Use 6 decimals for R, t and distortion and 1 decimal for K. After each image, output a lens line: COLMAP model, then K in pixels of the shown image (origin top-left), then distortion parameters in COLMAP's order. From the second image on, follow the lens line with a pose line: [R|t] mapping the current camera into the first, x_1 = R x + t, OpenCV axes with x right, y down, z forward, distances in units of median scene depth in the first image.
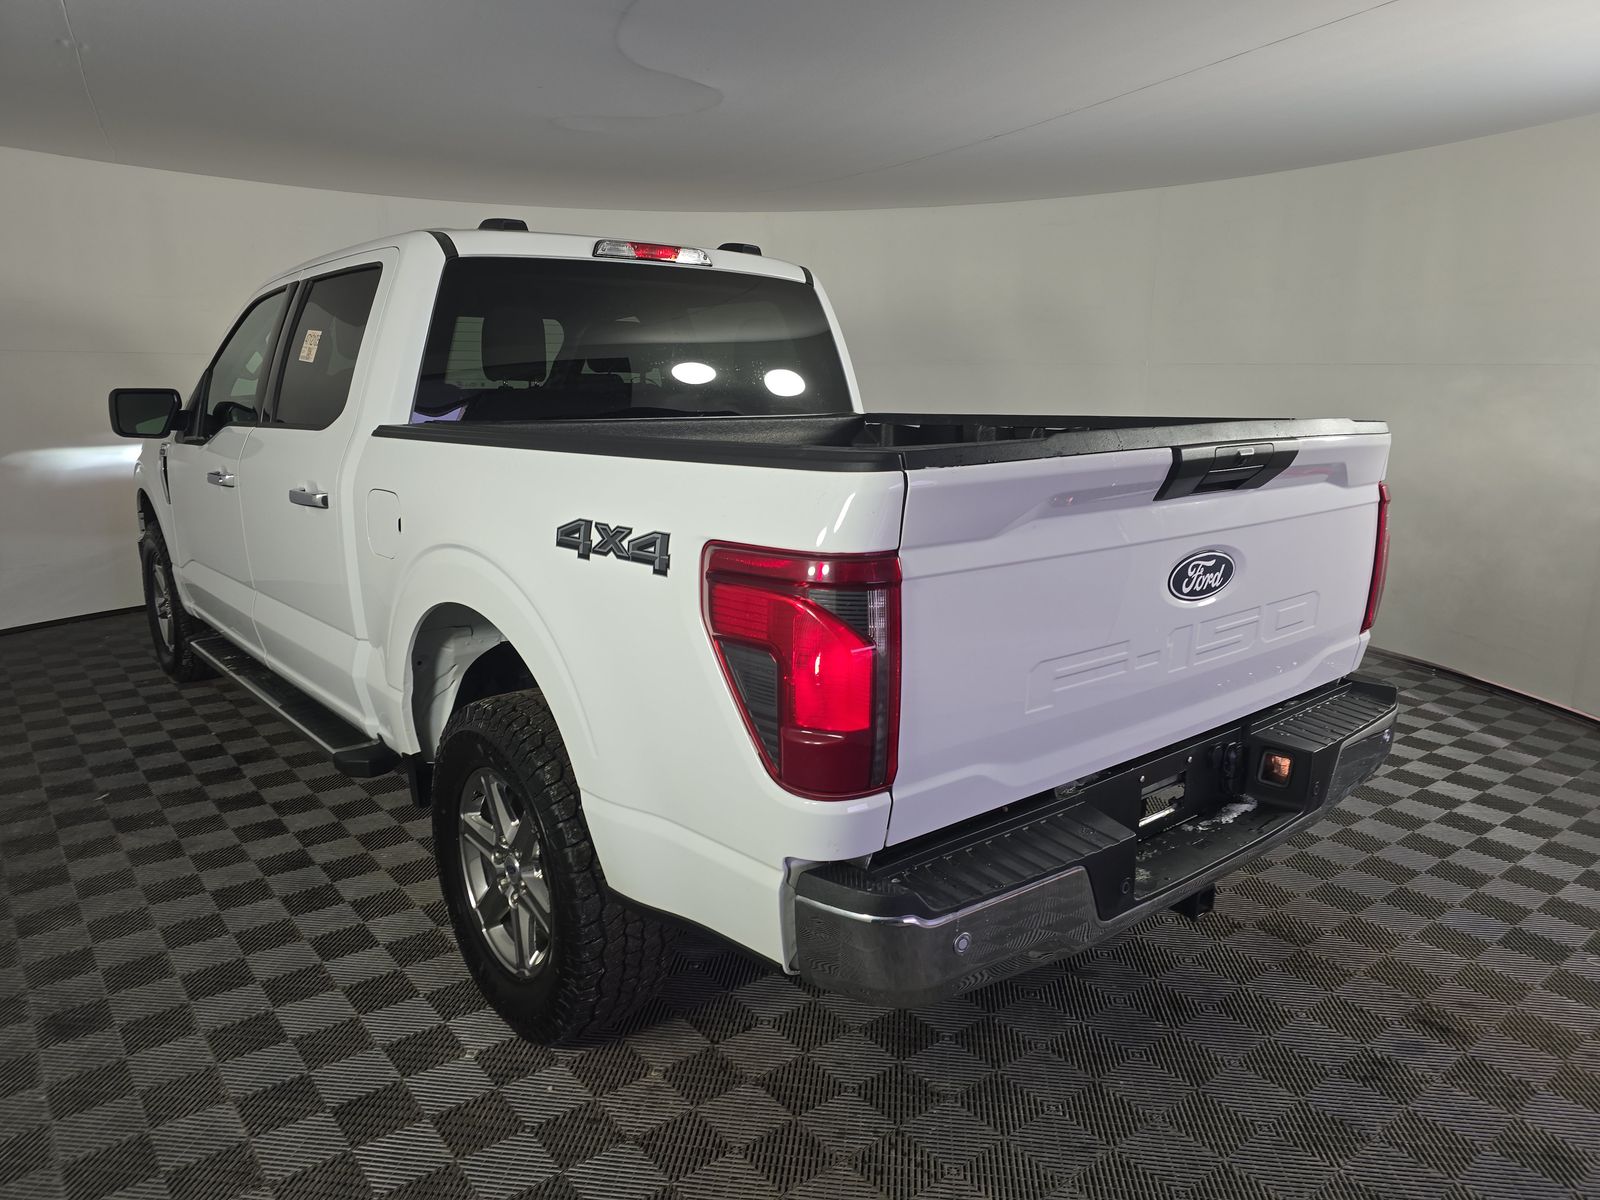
lens RADIAL K [[1073.5, 0, 794.0], [0, 1073.5, 607.5], [0, 0, 1]] dist [0.068117, -0.066197]
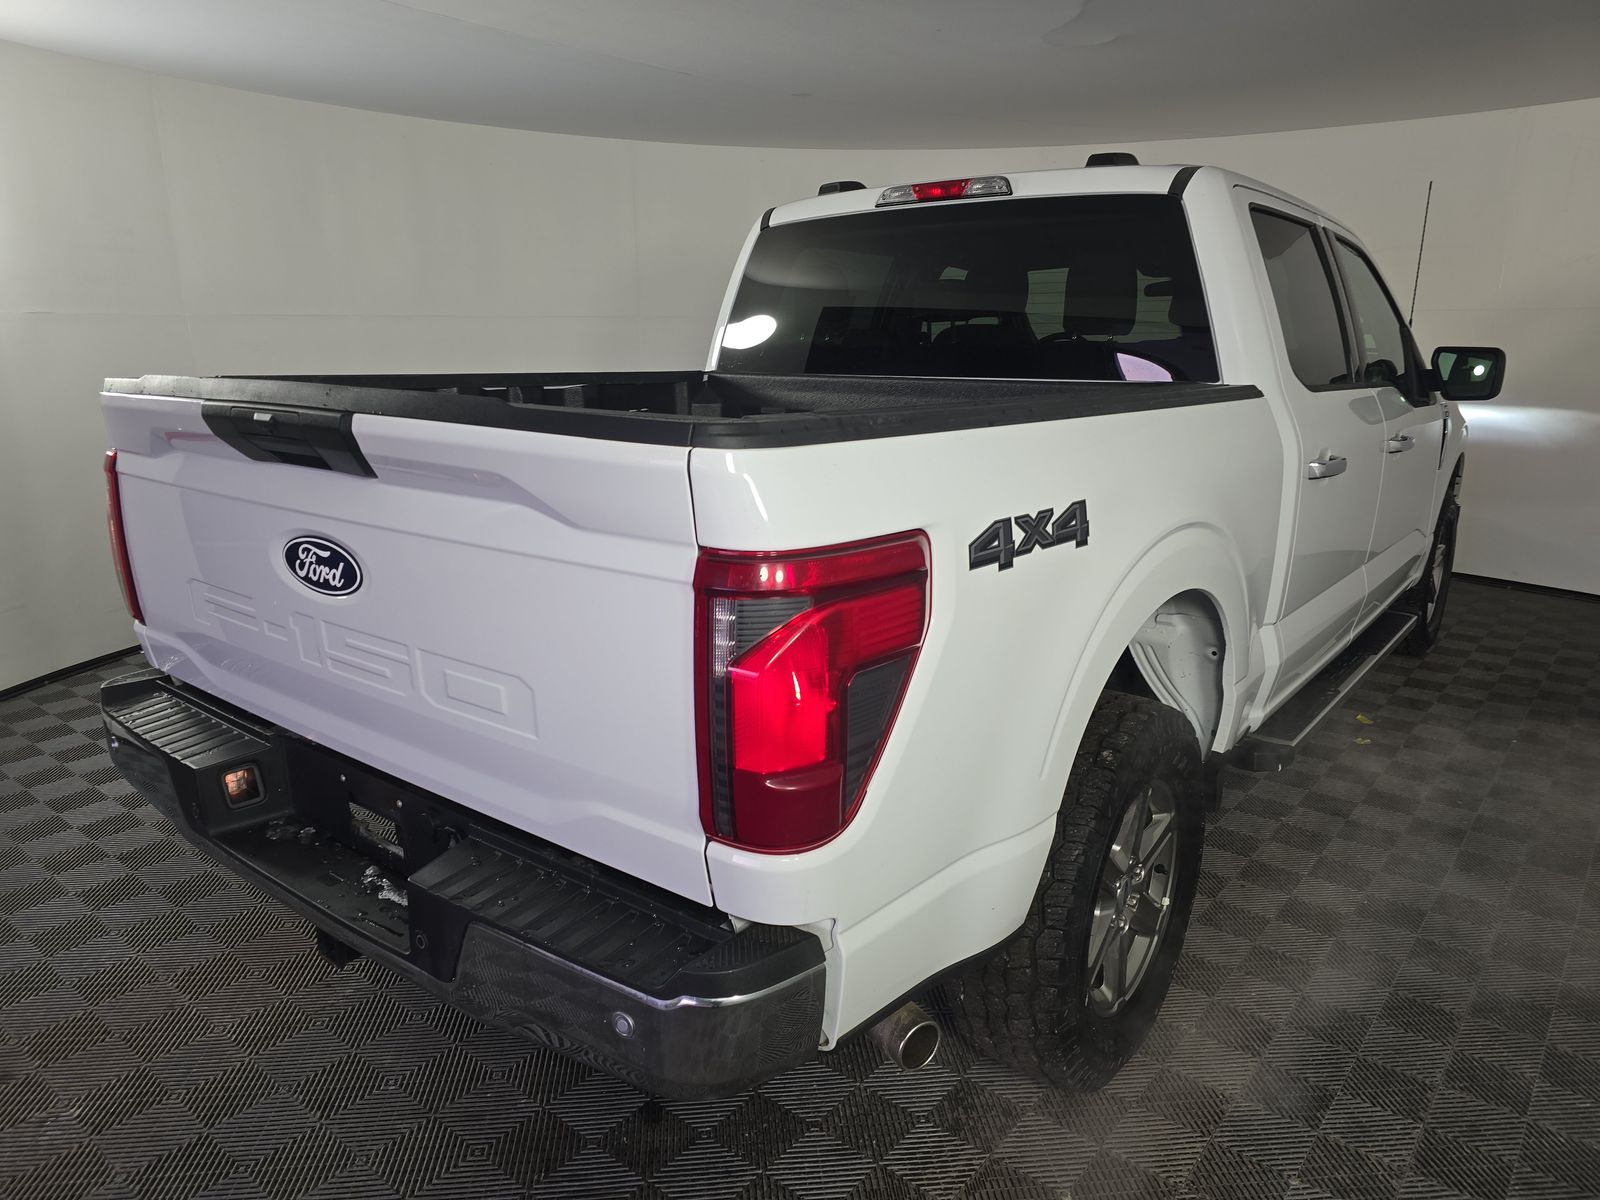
lens RADIAL K [[1073.5, 0, 794.0], [0, 1073.5, 607.5], [0, 0, 1]] dist [0.068117, -0.066197]
pose [[0.197829, 0.237196, -0.951105, 1.127349], [-0.203214, 0.959126, 0.196928, -0.213790], [0.958941, 0.154320, 0.237944, 1.036537]]
